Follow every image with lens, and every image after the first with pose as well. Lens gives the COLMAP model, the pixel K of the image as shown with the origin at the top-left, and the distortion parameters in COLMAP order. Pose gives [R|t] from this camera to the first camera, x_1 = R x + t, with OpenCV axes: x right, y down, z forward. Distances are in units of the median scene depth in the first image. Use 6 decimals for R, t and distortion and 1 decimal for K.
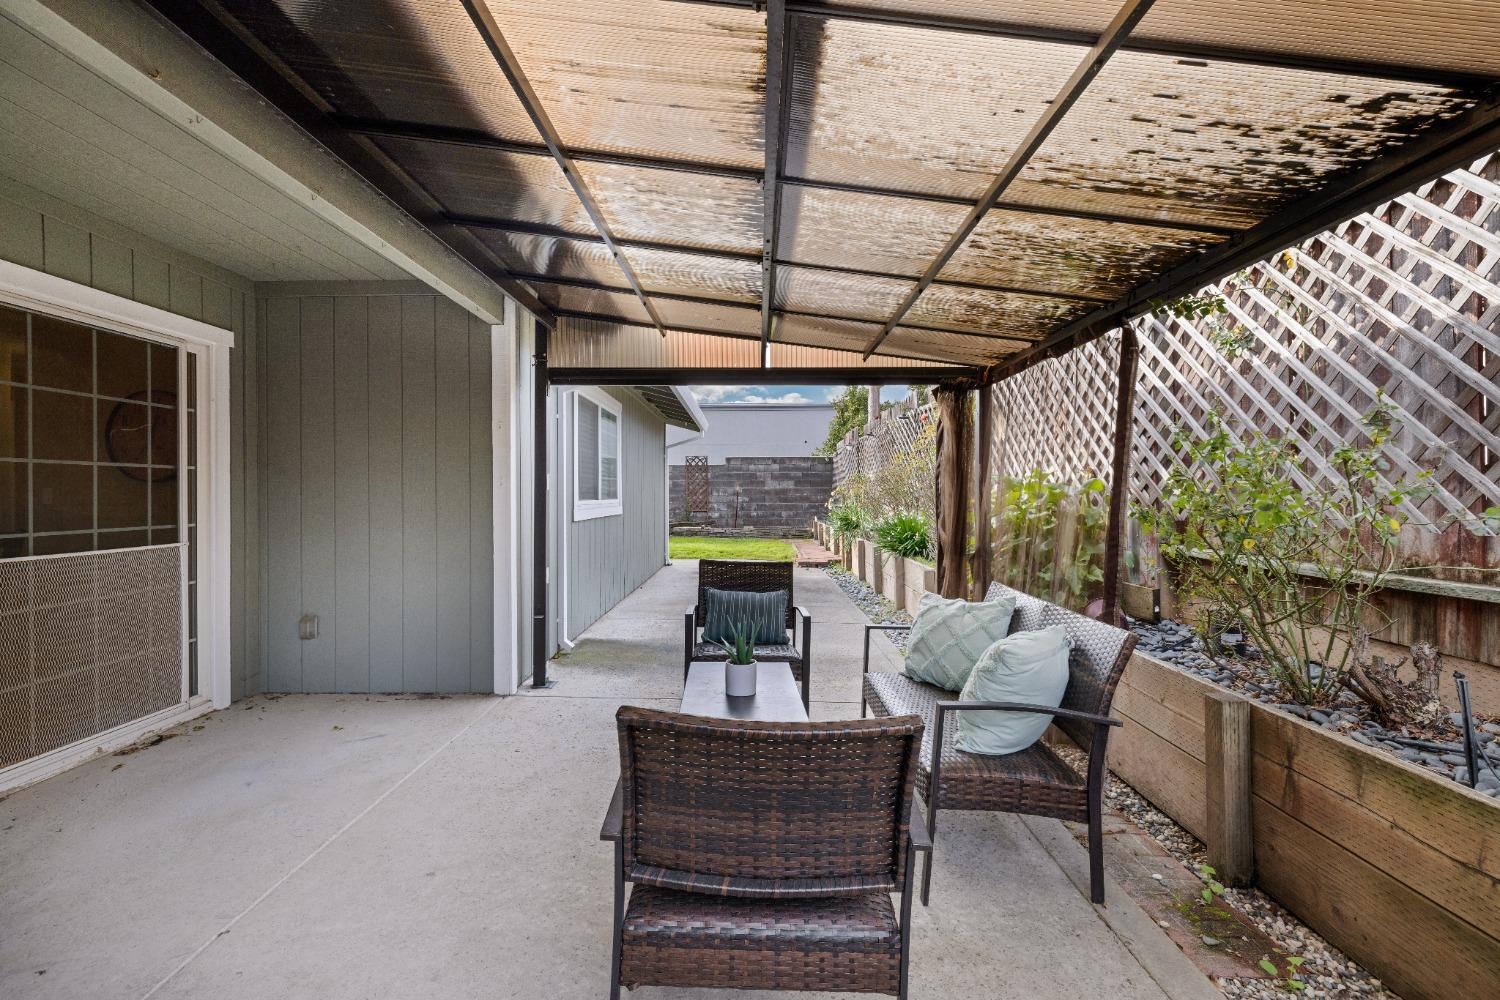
lens RADIAL K [[635.3, 0, 744.0], [0, 635.3, 492.1], [0, 0, 1]] dist [0.000172, 0.000427]
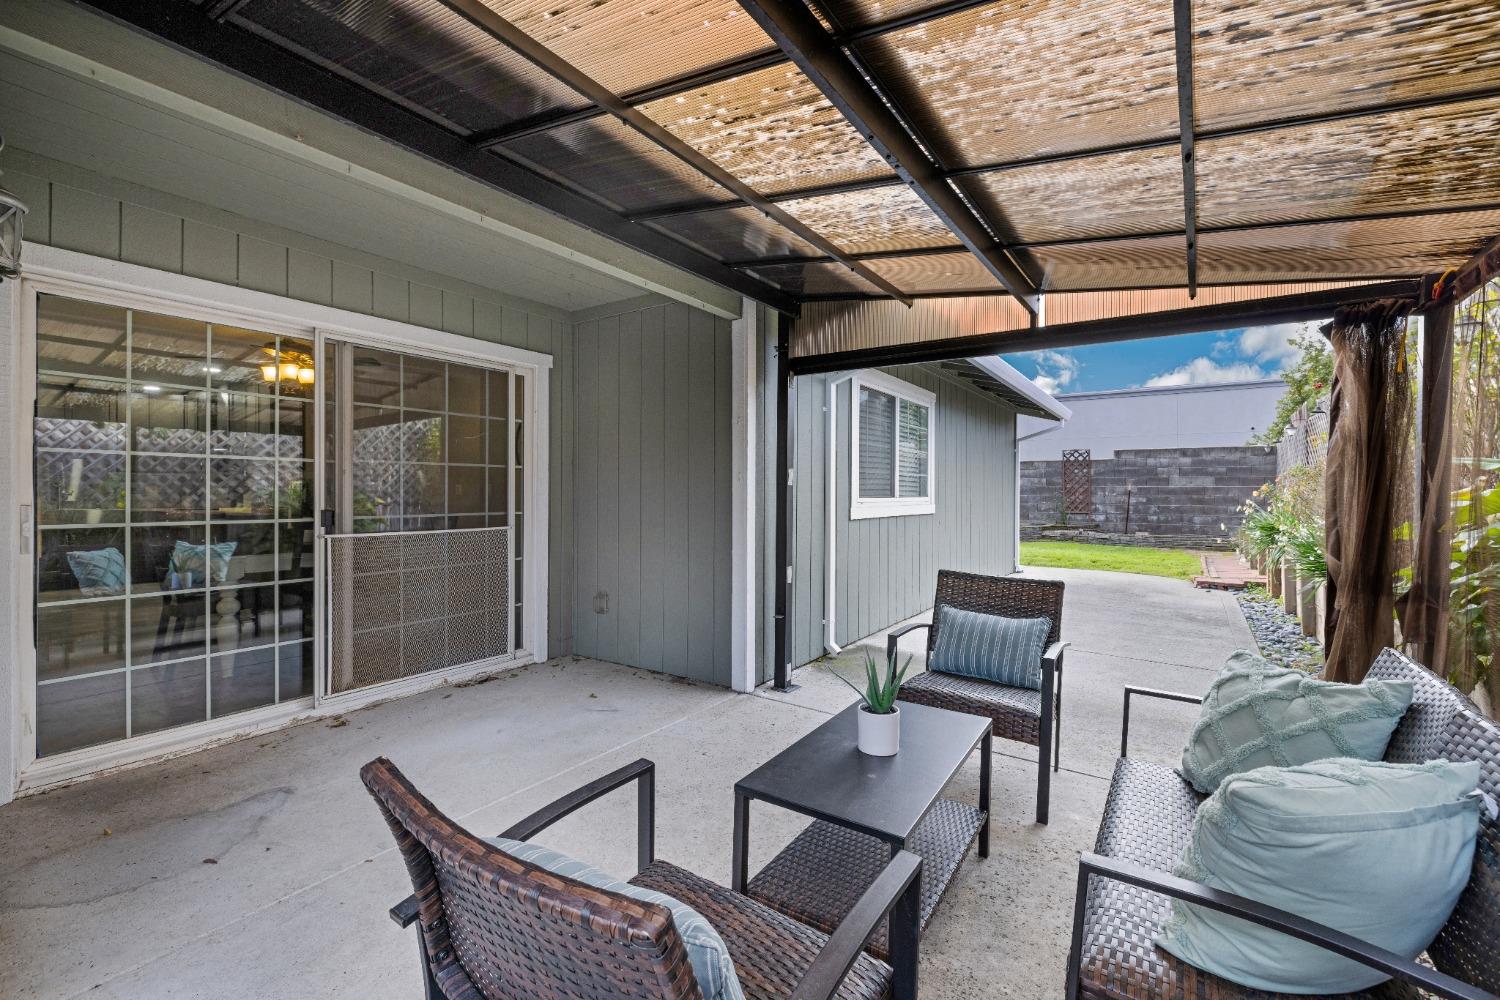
lens RADIAL K [[635.3, 0, 744.0], [0, 635.3, 492.1], [0, 0, 1]] dist [0.000172, 0.000427]
pose [[0.840691, 0.006510, -0.541476, 0.160511], [-0.005276, 0.999979, 0.003832, 0.003483], [0.541489, -0.000365, 0.840708, 0.163540]]
